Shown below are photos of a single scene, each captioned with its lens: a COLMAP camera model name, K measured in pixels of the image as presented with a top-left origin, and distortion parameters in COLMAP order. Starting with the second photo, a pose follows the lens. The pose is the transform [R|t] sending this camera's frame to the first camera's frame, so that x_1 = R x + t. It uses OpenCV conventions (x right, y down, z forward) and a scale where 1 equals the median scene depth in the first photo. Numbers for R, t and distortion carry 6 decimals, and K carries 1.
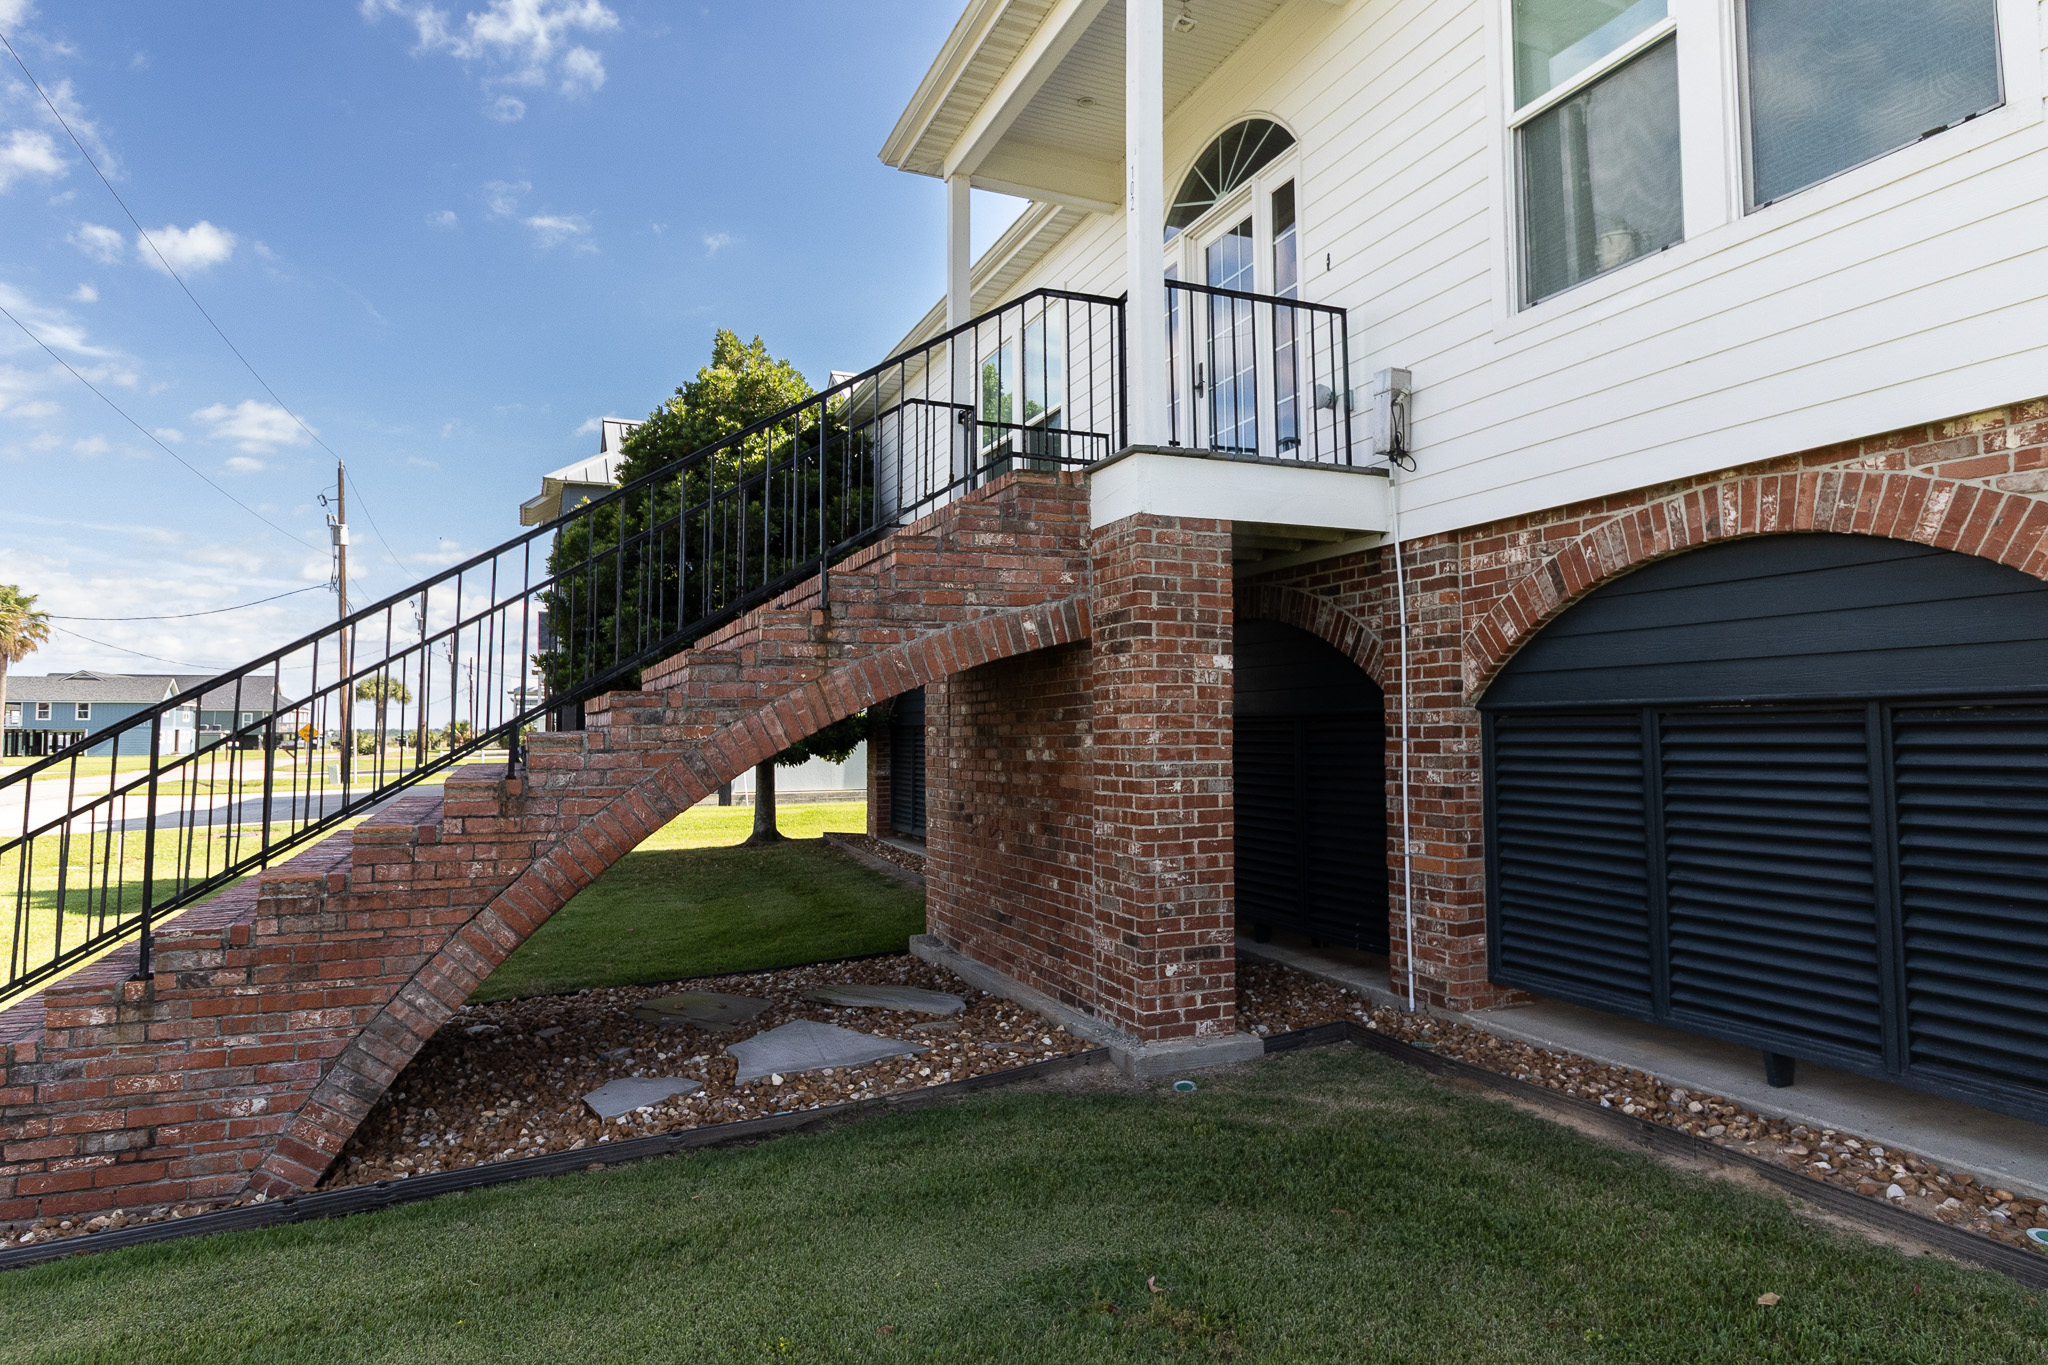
lens RADIAL K [[1198.6, 0, 1032.5], [0, 1198.6, 670.9], [0, 0, 1]] dist [0.004266, -0.002640]
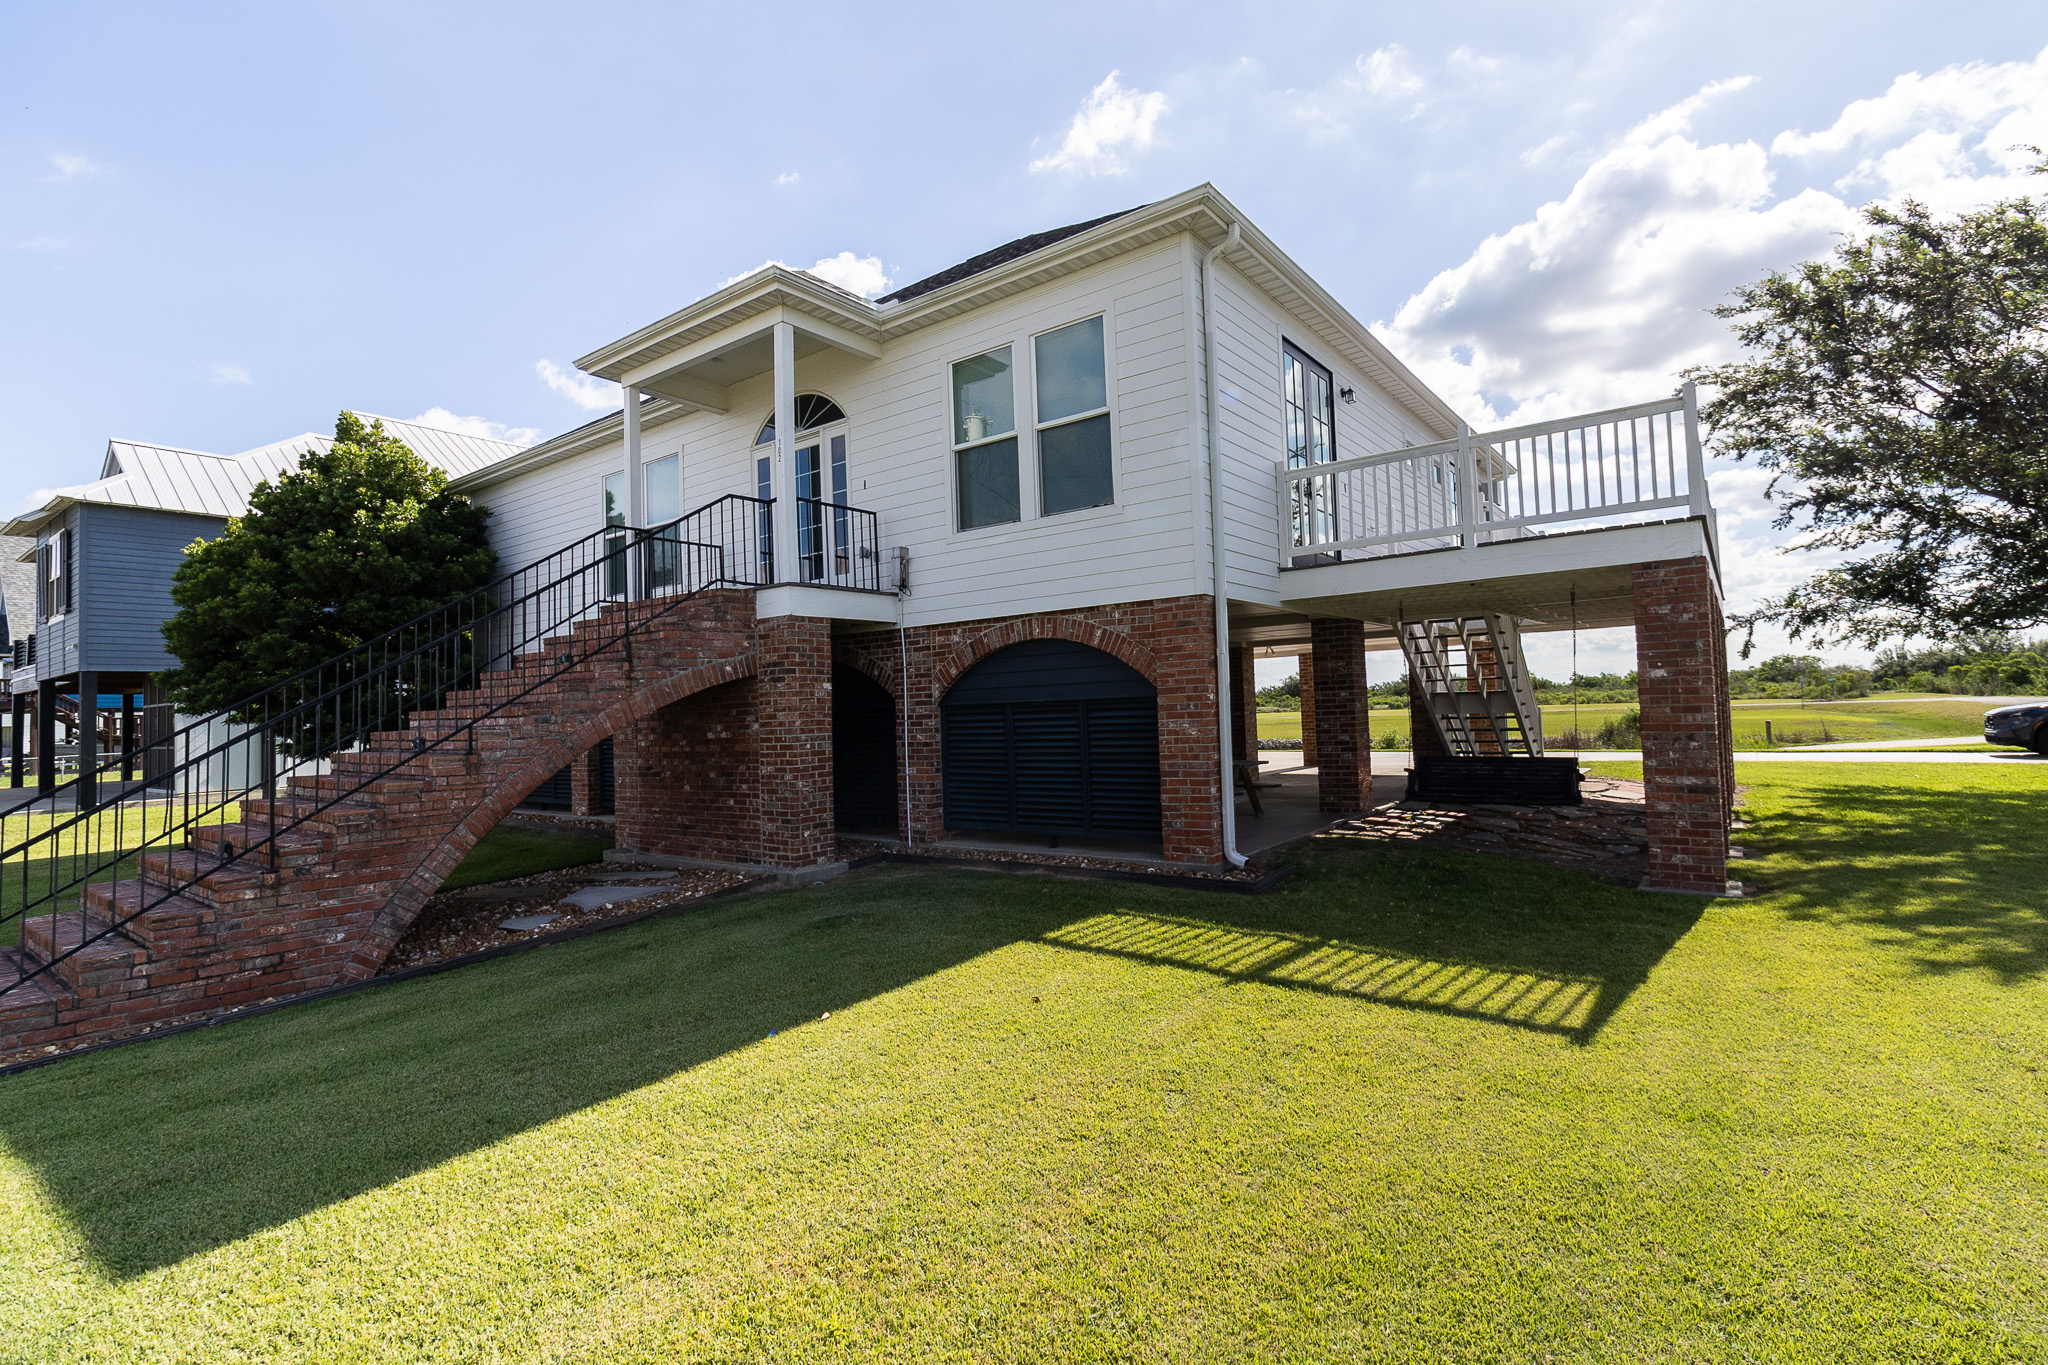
lens RADIAL K [[932.4, 0, 1028.7], [0, 932.4, 678.0], [0, 0, 1]] dist [0.001733, -0.001893]
pose [[0.872627, -0.006207, 0.488347, -0.337853], [0.003358, 0.999972, 0.006710, -0.032121], [-0.488375, -0.004216, 0.872624, -0.606594]]
